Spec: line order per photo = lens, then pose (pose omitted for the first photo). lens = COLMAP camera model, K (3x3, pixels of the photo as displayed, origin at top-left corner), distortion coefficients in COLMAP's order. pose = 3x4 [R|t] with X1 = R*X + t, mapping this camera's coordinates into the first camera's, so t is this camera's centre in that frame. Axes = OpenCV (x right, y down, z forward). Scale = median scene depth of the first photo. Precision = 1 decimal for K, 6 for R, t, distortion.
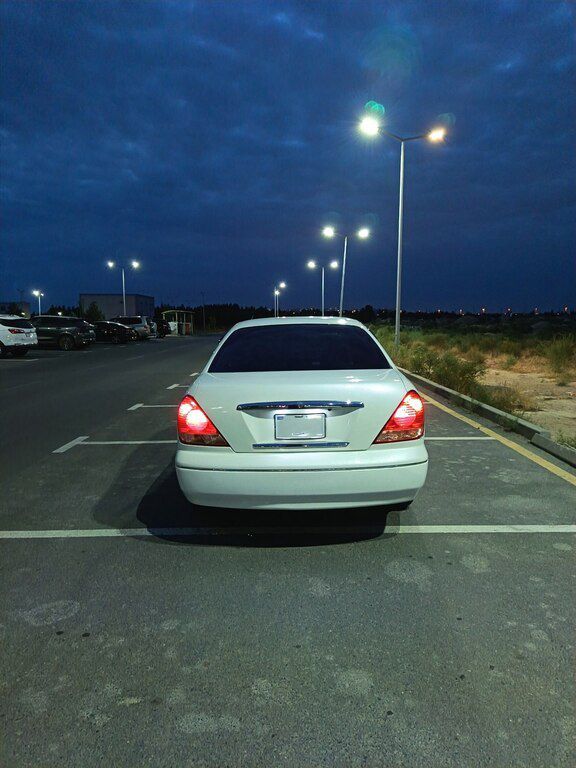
lens RADIAL K [[525.3, 0, 287.4], [0, 525.3, 389.9], [0, 0, 1]] dist [0.098080, -0.164045]
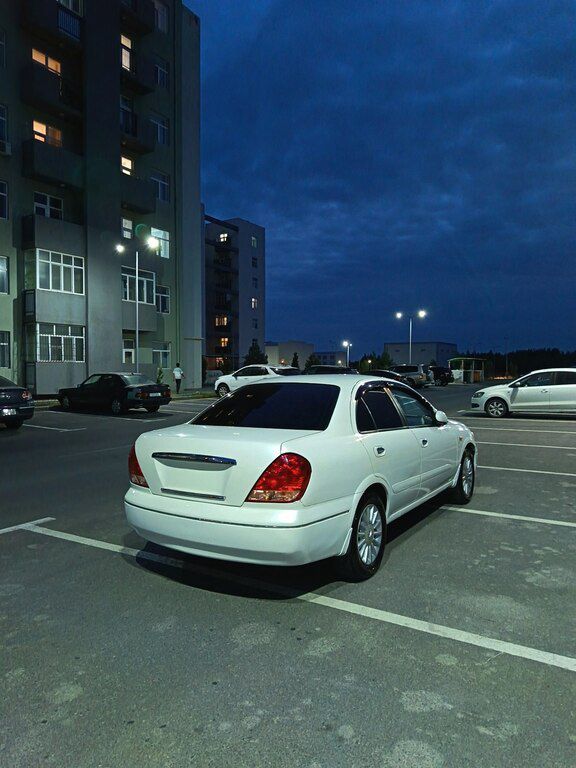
lens RADIAL K [[538.2, 0, 286.2], [0, 538.2, 386.4], [0, 0, 1]] dist [0.037067, -0.043901]
pose [[0.844098, 0.019941, -0.535818, 0.667065], [-0.070597, 0.994742, -0.074195, -0.042322], [0.531521, 0.100455, 0.841067, 0.104194]]
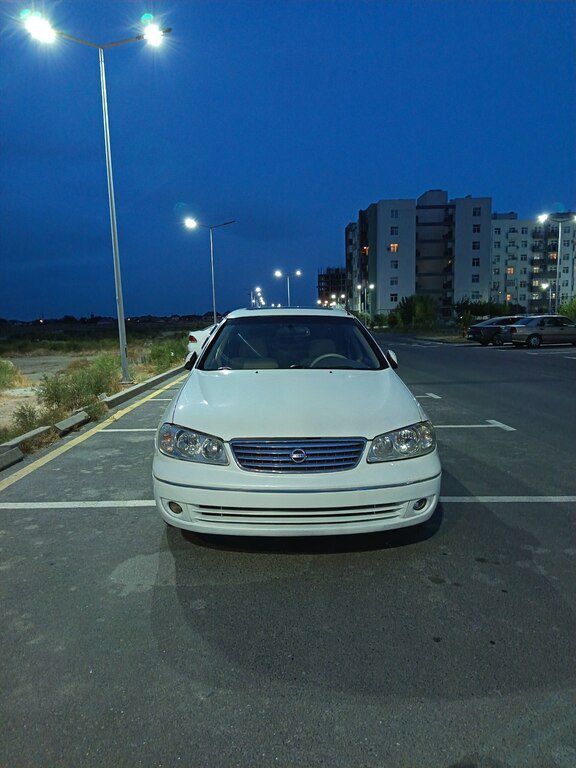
lens RADIAL K [[525.3, 0, 287.4], [0, 525.3, 389.9], [0, 0, 1]] dist [0.098080, -0.164045]
pose [[-0.999016, 0.031110, -0.031598, 0.077686], [0.022096, 0.967078, 0.253519, -0.315237], [0.038445, 0.252571, -0.966814, 2.661360]]
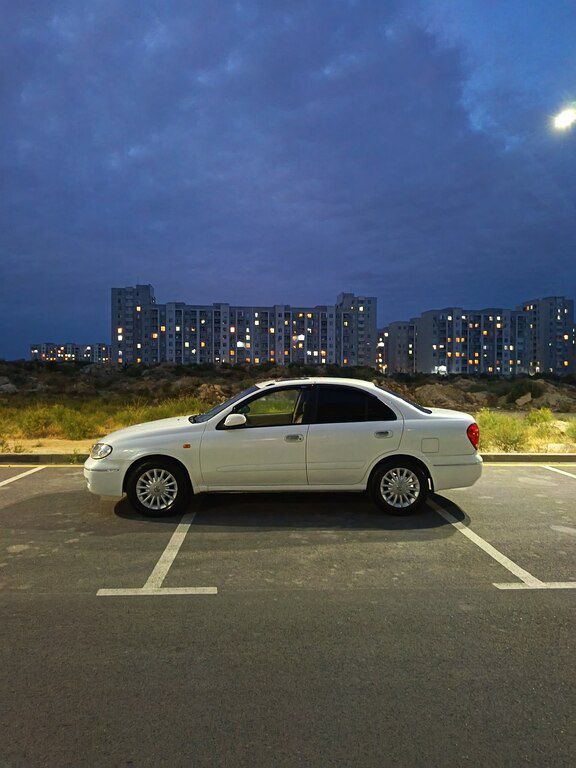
lens RADIAL K [[525.3, 0, 287.4], [0, 525.3, 389.9], [0, 0, 1]] dist [0.098080, -0.164045]
pose [[-0.058674, -0.013079, 0.998192, -1.698827], [0.118363, 0.992770, 0.019965, -0.189456], [-0.991235, 0.119321, -0.056701, 1.488110]]
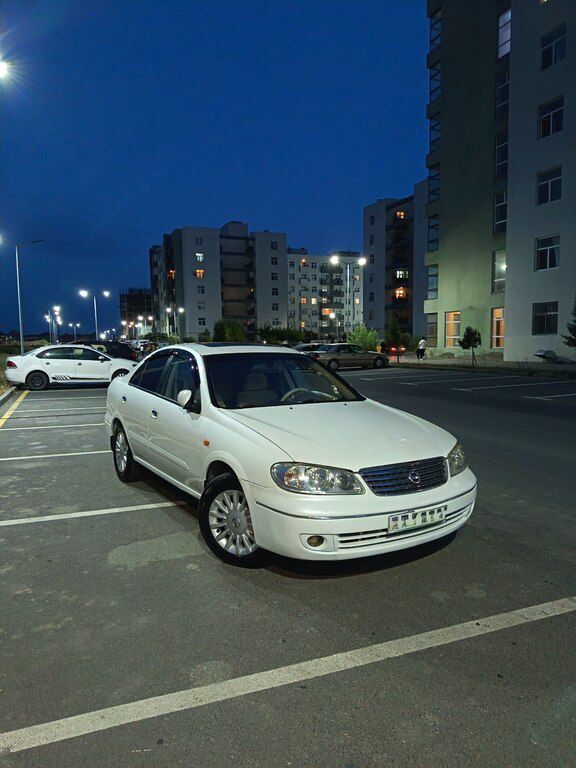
lens RADIAL K [[525.3, 0, 287.4], [0, 525.3, 389.9], [0, 0, 1]] dist [0.098080, -0.164045]
pose [[-0.921691, 0.049959, -0.384694, 0.365134], [-0.034908, 0.976968, 0.210512, -0.393372], [0.386351, 0.207456, -0.898719, 2.916632]]
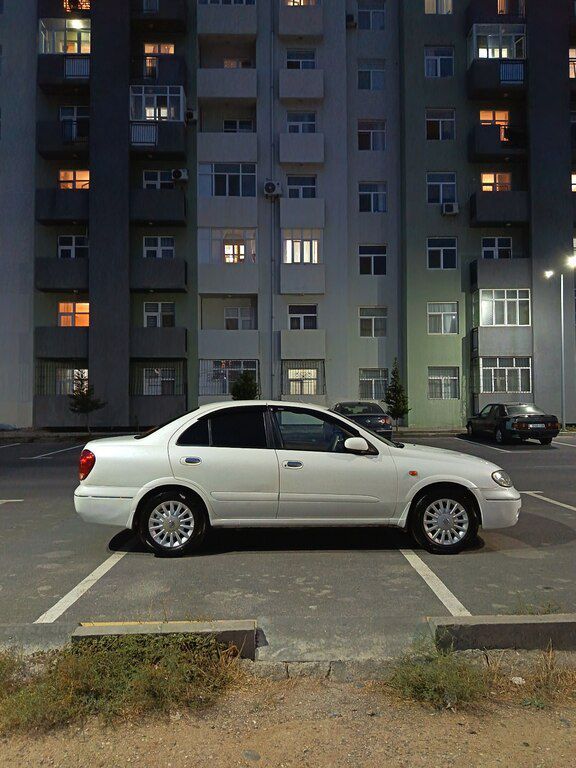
lens RADIAL K [[538.2, 0, 286.2], [0, 538.2, 386.4], [0, 0, 1]] dist [0.037067, -0.043901]
pose [[0.028342, -0.027997, -0.999206, 1.609840], [-0.120601, 0.992210, -0.031222, -0.178078], [0.992296, 0.121390, 0.024744, 1.310943]]
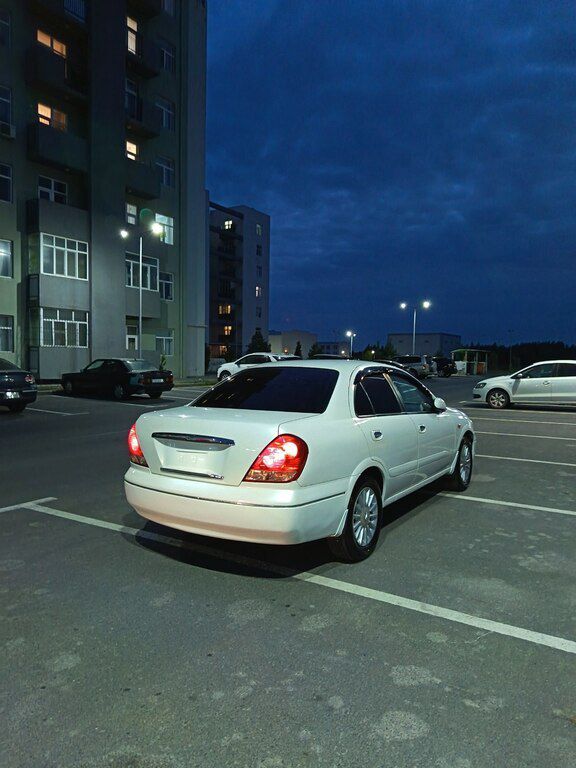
lens RADIAL K [[538.2, 0, 286.2], [0, 538.2, 386.4], [0, 0, 1]] dist [0.037067, -0.043901]
pose [[0.840763, 0.043292, -0.539670, 0.679107], [-0.085936, 0.994832, -0.054076, -0.030402], [0.534540, 0.091842, 0.840138, 0.100781]]
